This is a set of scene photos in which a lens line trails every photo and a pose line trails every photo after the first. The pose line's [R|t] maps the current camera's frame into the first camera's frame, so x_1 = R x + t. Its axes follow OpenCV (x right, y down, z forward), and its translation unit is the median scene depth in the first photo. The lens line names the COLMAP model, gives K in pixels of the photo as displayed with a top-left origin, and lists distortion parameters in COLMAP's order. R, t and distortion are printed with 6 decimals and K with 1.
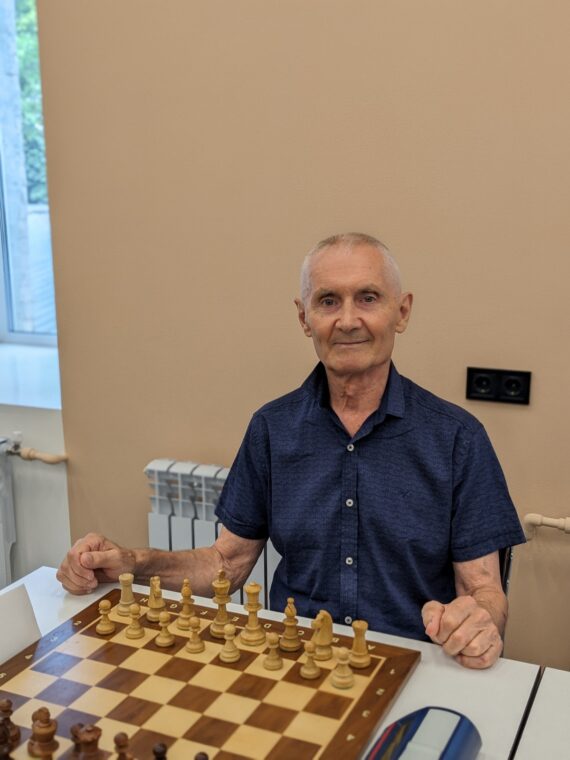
lens RADIAL K [[928.8, 0, 258.1], [0, 928.8, 380.6], [0, 0, 1]] dist [0.026765, -0.001321]
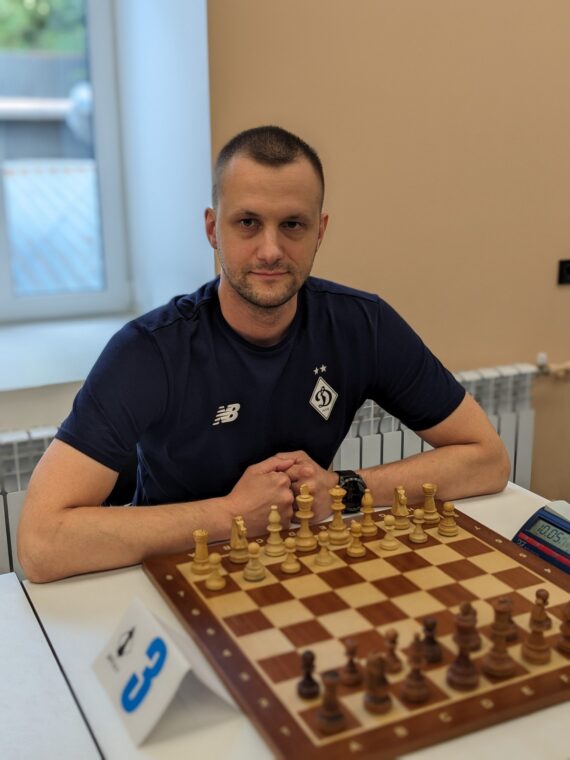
lens RADIAL K [[947.2, 0, 285.0], [0, 947.2, 380.0], [0, 0, 1]] dist [-0.009477, 0.004593]
pose [[0.628637, -0.211470, 0.748396, -0.873880], [0.146329, 0.977296, 0.153235, -0.091178], [-0.763809, 0.013183, 0.645308, 0.323872]]
